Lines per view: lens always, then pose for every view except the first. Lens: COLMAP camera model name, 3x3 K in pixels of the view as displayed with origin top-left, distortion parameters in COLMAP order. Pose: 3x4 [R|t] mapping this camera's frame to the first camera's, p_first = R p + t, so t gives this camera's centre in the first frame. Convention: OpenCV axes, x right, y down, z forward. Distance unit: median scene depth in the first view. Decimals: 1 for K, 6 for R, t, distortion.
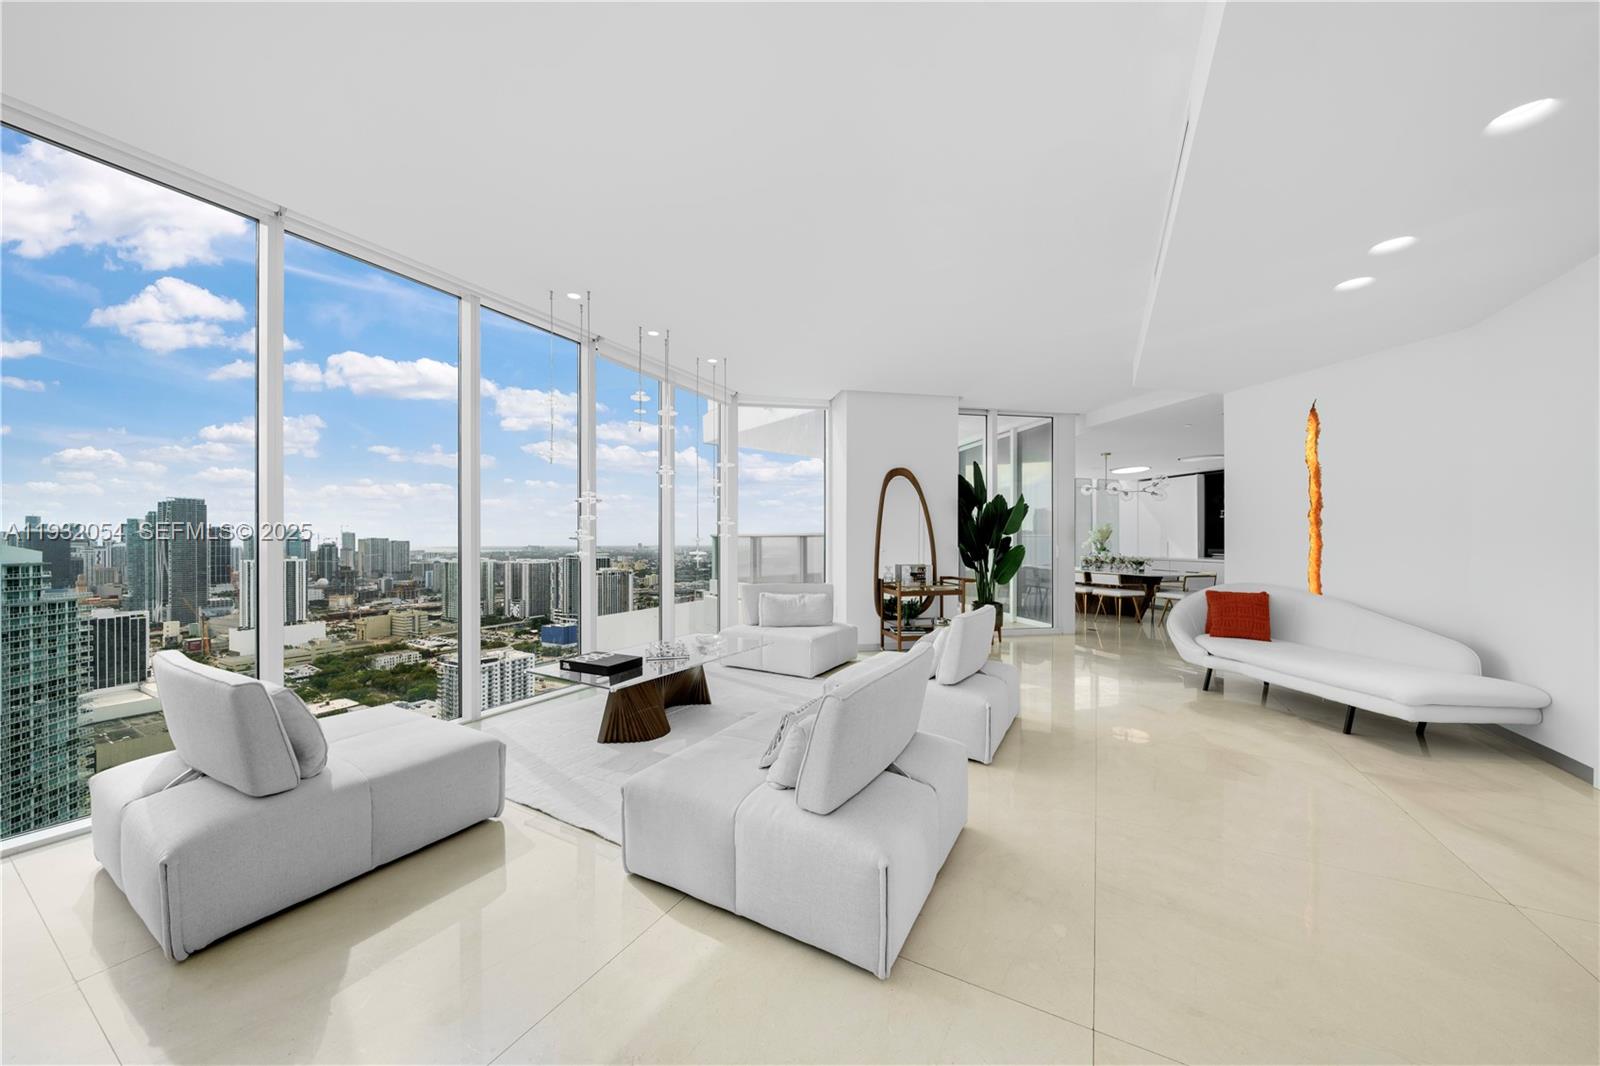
lens RADIAL K [[544.9, 0, 800.0], [0, 544.9, 533.0], [0, 0, 1]] dist [-0.000137, 0.000015]
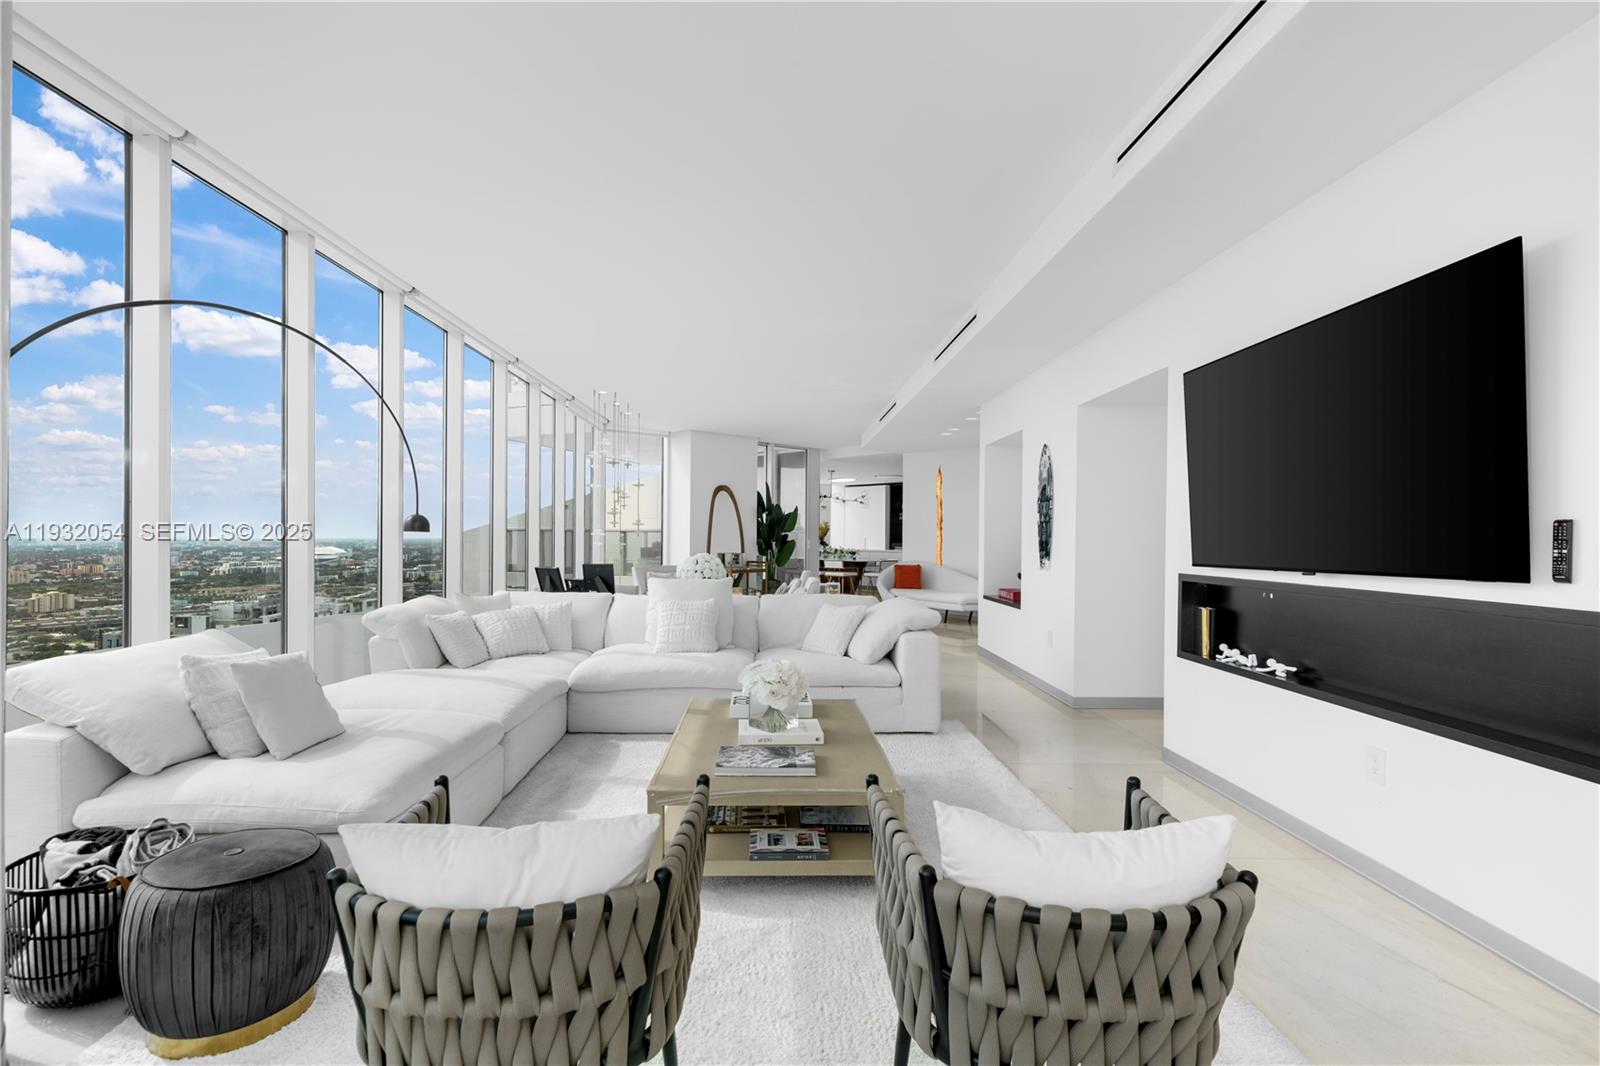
lens RADIAL K [[773.4, 0, 800.0], [0, 773.4, 533.0], [0, 0, 1]] dist [0.016306, 0.000149]
pose [[0.861291, 0.008691, 0.508038, -0.065262], [-0.015778, 0.999829, 0.009645, -0.001662], [-0.507867, -0.016323, 0.861281, -0.082818]]
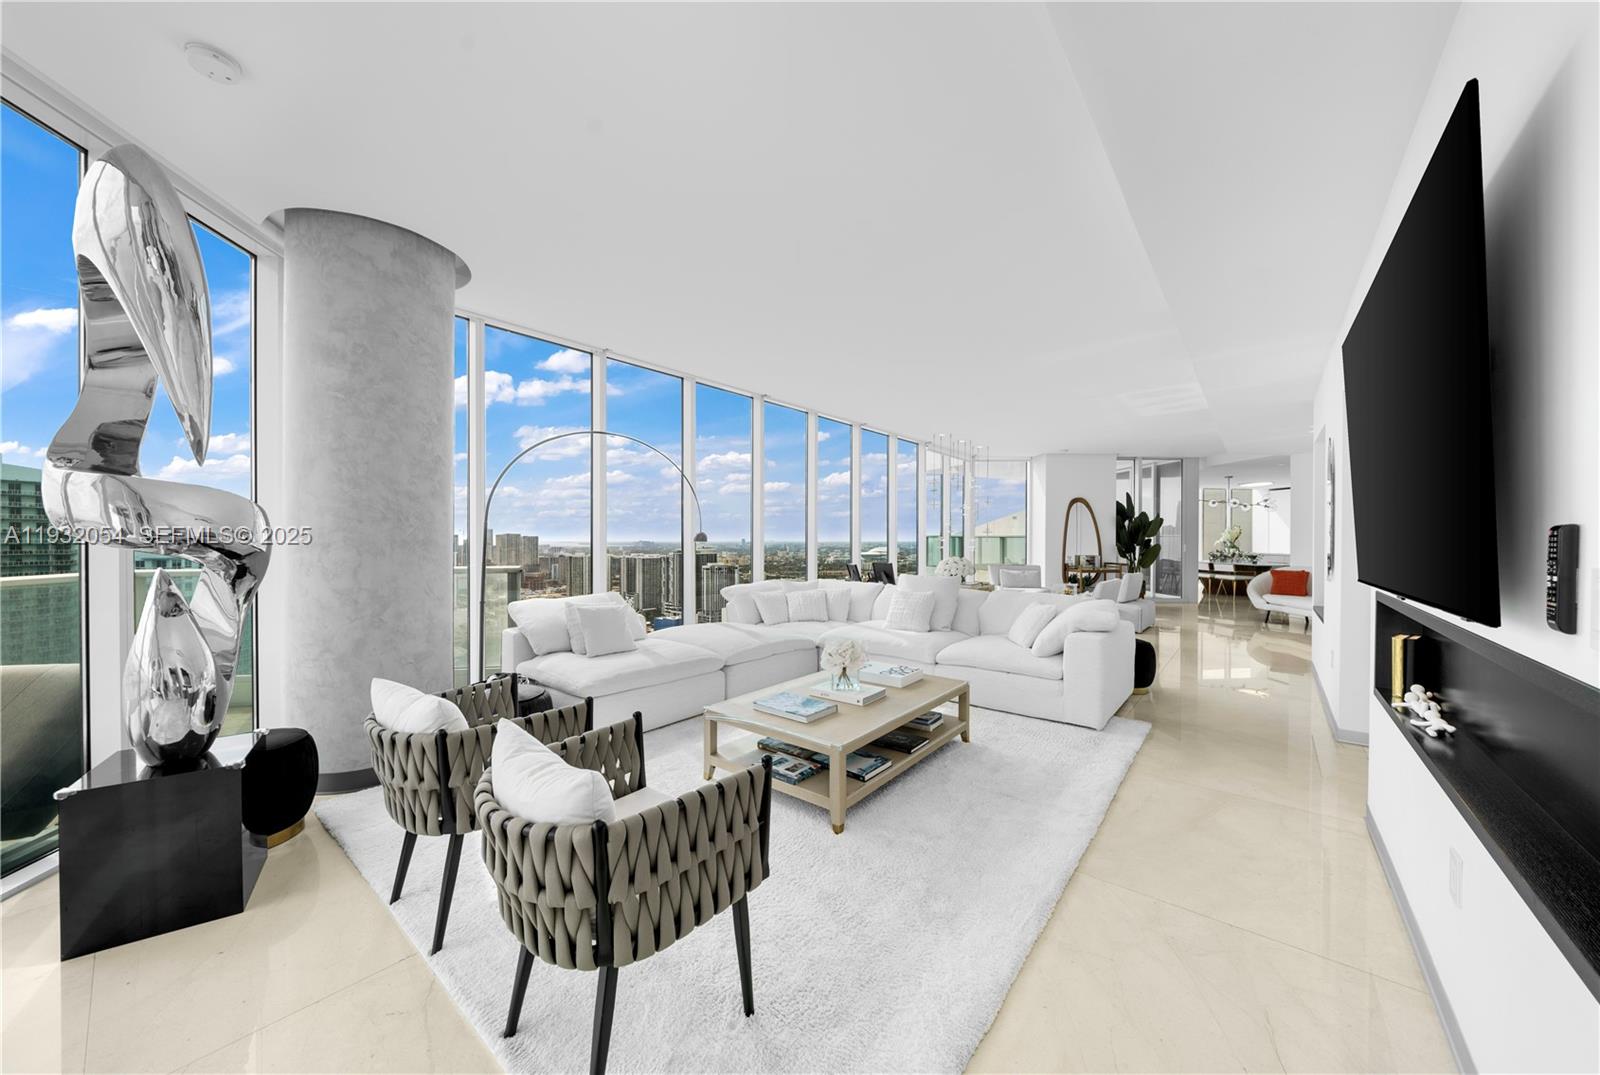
lens RADIAL K [[578.3, 0, 800.0], [0, 578.3, 537.5], [0, 0, 1]] dist [0.024214, -0.000015]
pose [[0.985151, 0.003330, -0.171657, -0.034593], [-0.000587, 0.999871, 0.016031, -0.002392], [0.171688, -0.015693, 0.985026, -0.089256]]
